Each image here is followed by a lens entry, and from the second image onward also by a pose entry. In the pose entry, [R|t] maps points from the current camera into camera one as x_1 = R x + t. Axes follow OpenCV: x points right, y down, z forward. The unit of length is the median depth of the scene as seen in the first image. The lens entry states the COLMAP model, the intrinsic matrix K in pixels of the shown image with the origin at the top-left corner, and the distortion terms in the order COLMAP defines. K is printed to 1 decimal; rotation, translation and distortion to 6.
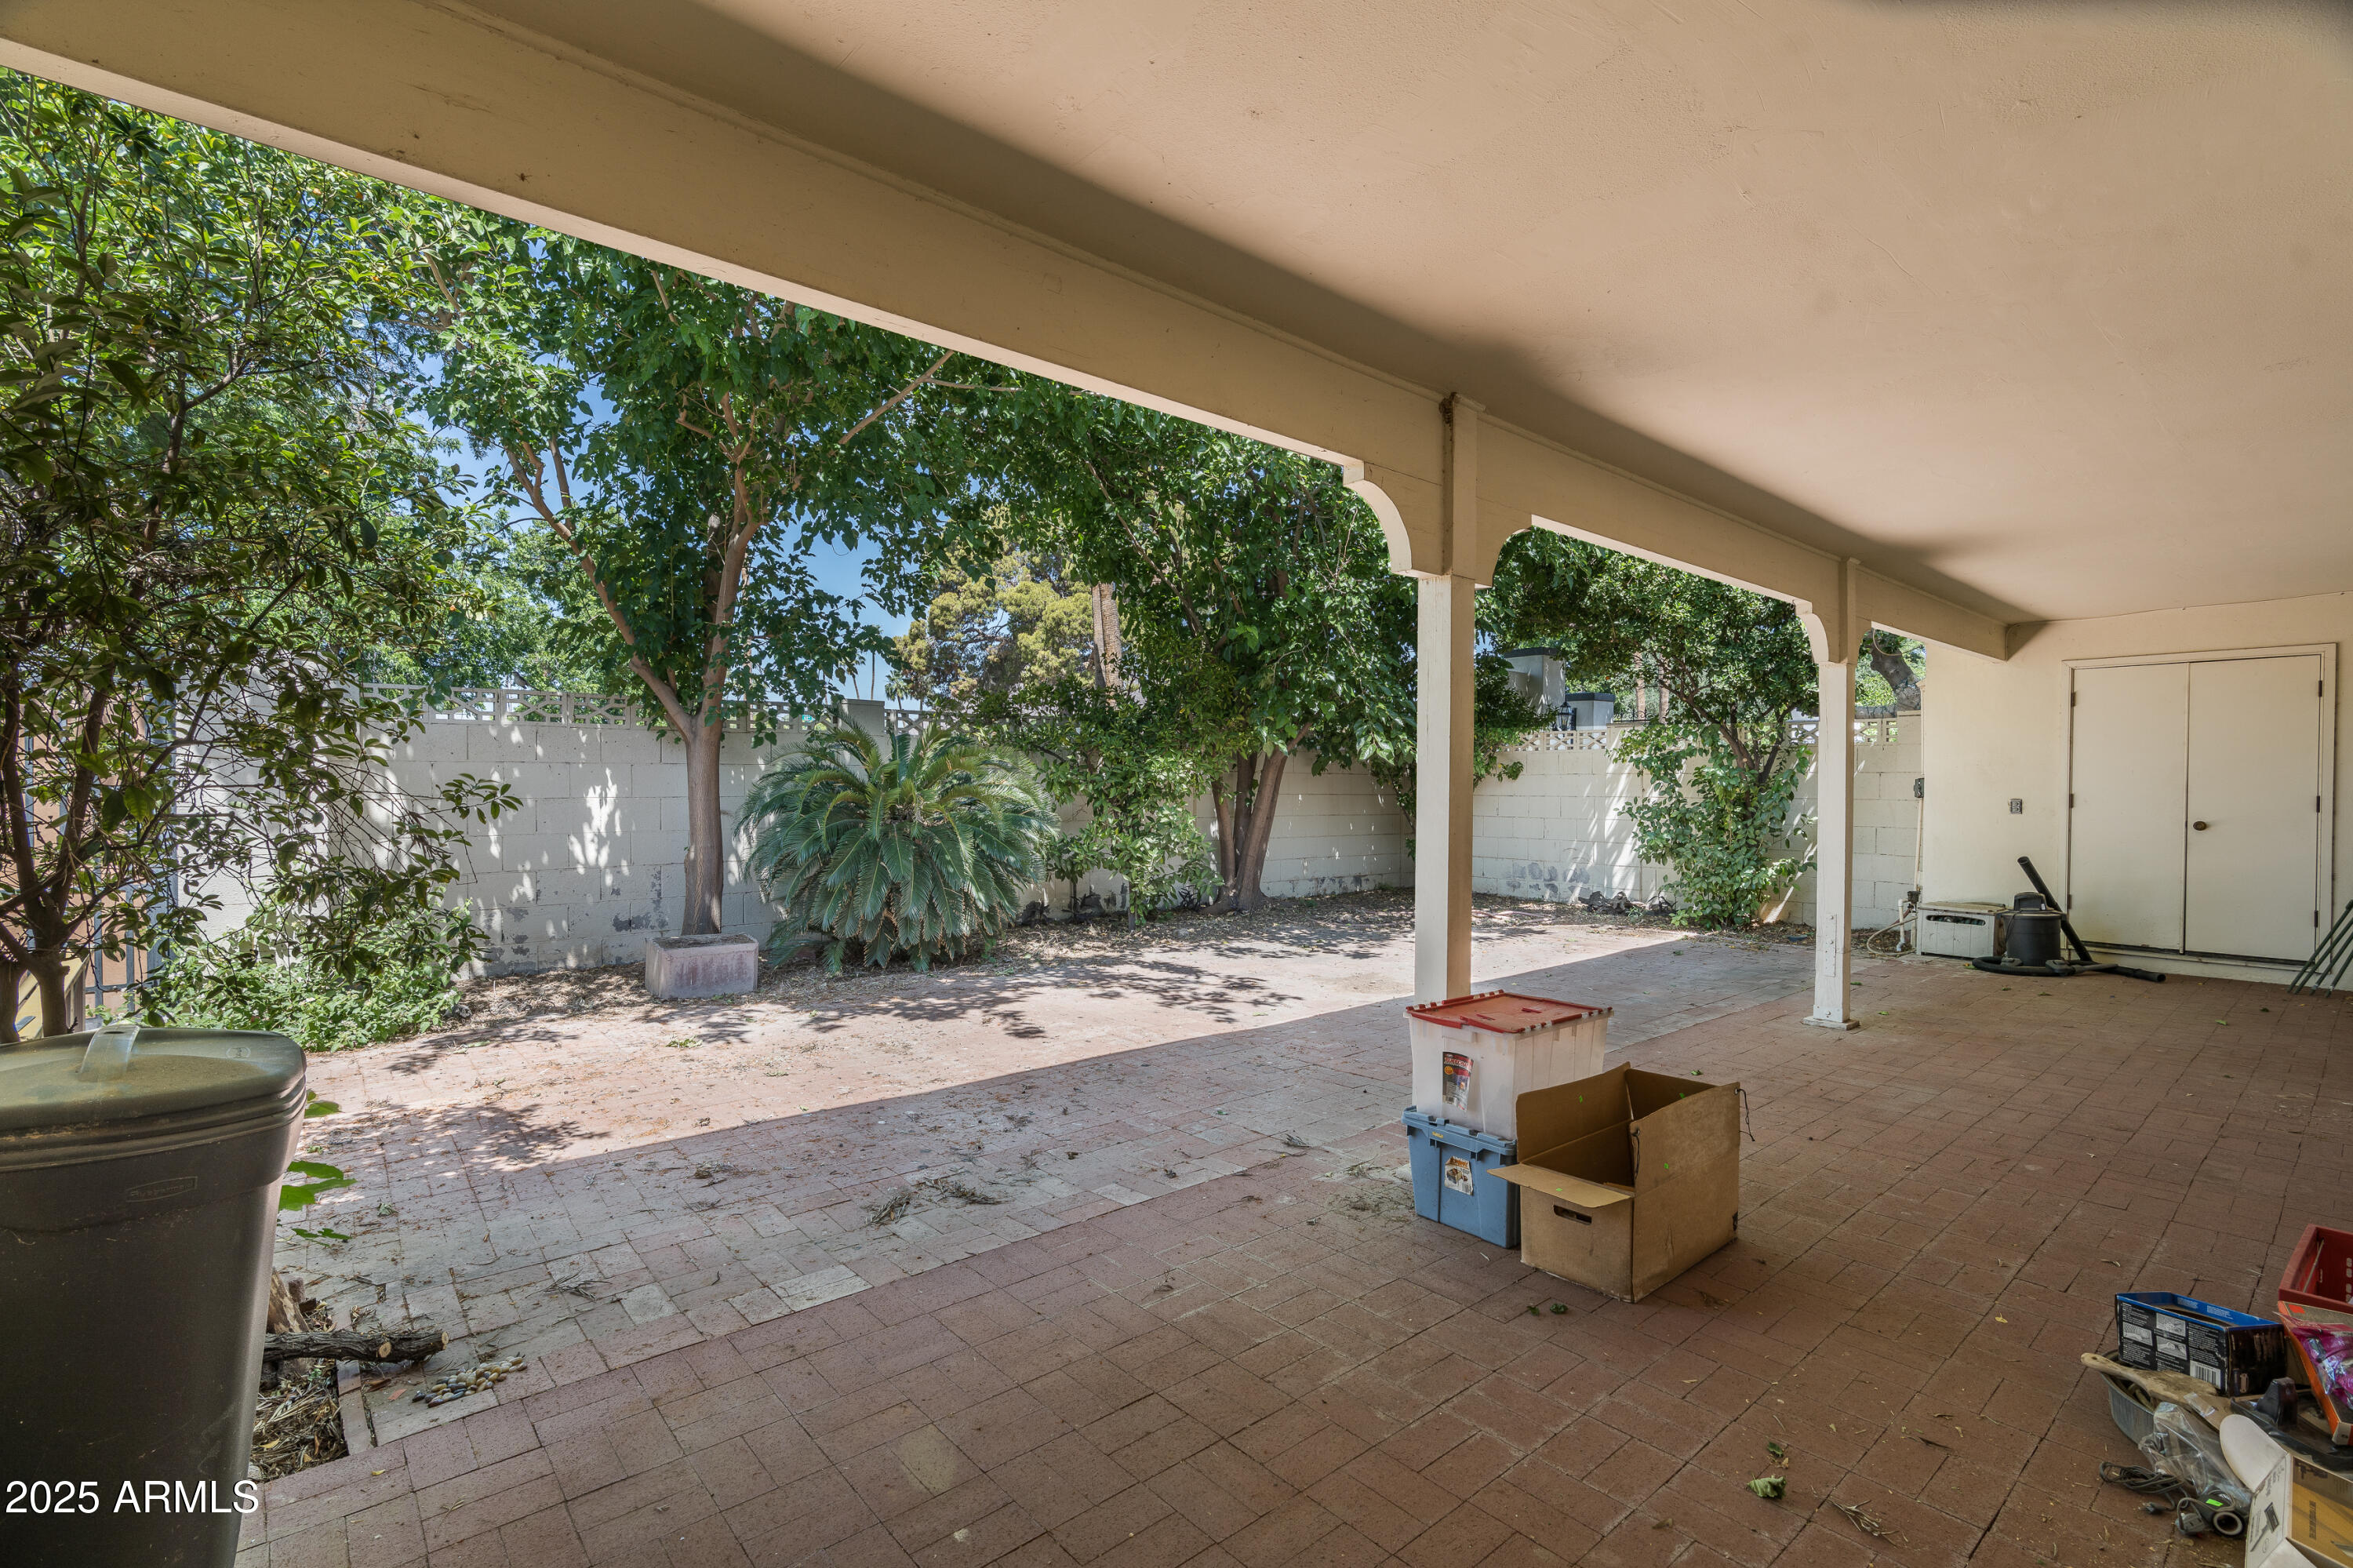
lens RADIAL K [[1064.8, 0, 1179.9], [0, 1064.8, 797.8], [0, 0, 1]] dist [-0.012609, 0.003215]
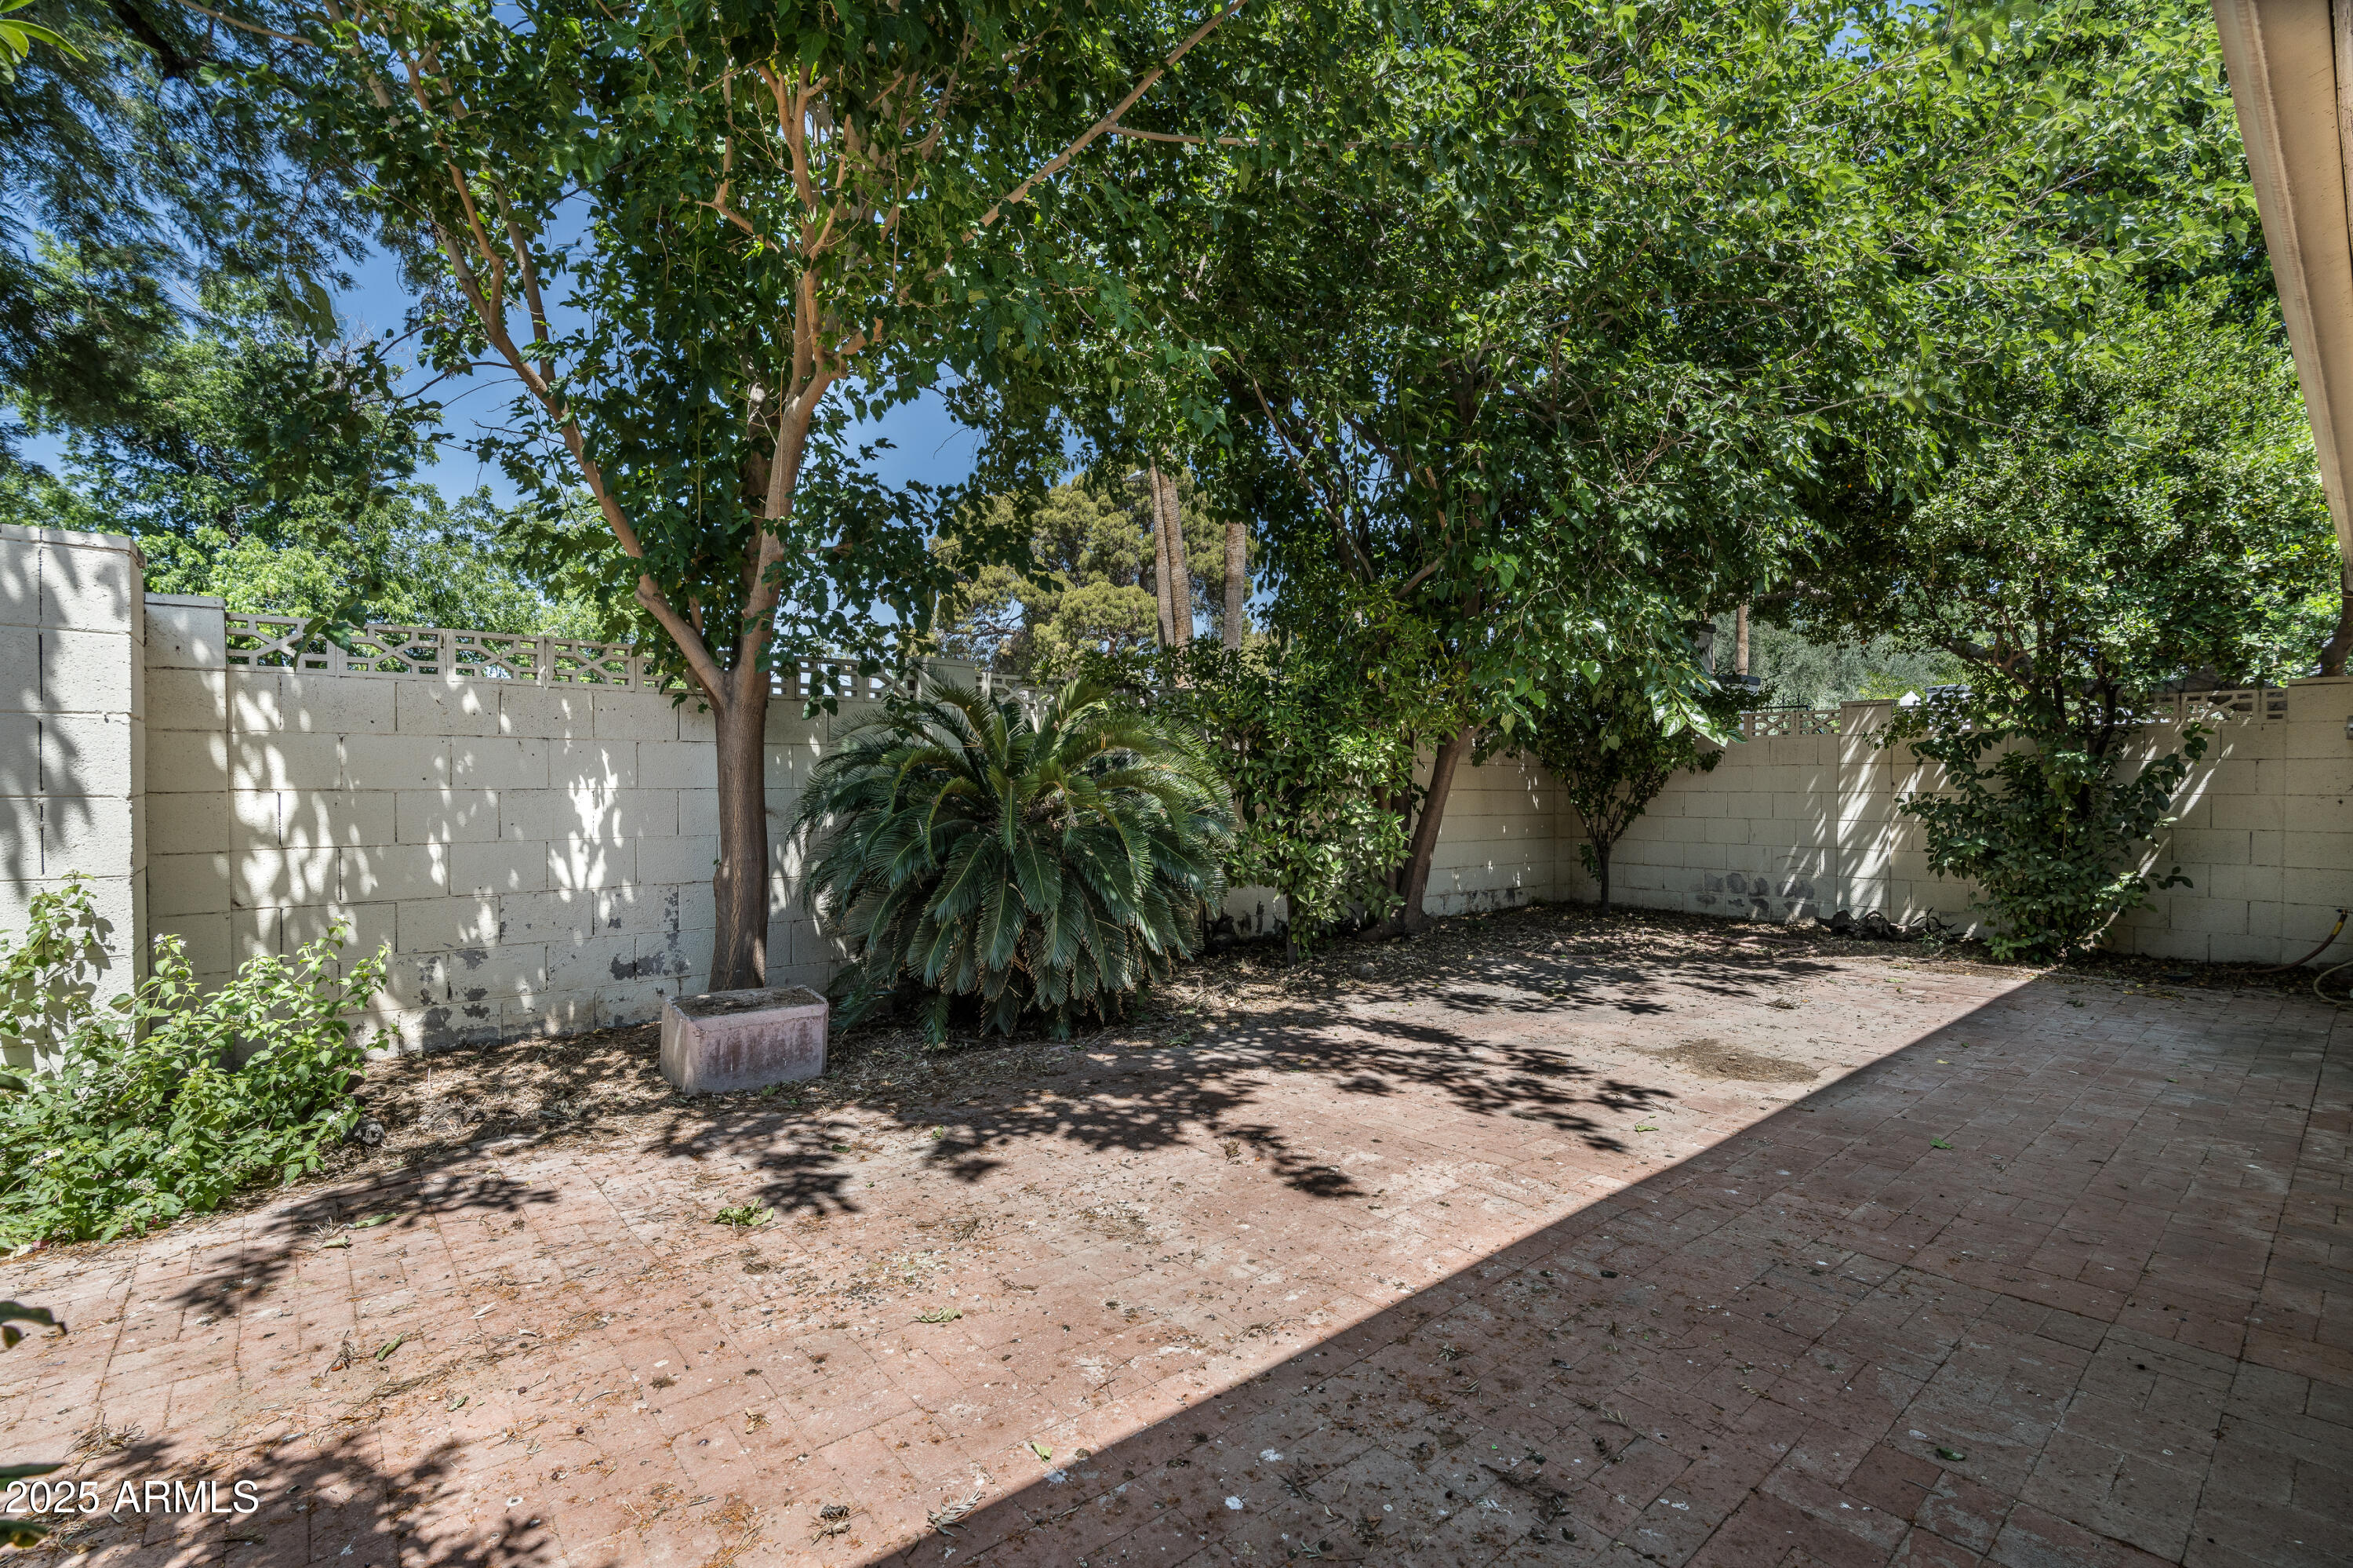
lens RADIAL K [[1064.8, 0, 1181.6], [0, 1064.8, 798.9], [0, 0, 1]] dist [-0.012609, 0.003215]
pose [[0.999974, -0.000455, 0.007158, -0.179919], [0.000456, 1.000000, -0.000201, 0.006864], [-0.007158, 0.000204, 0.999974, 0.329234]]
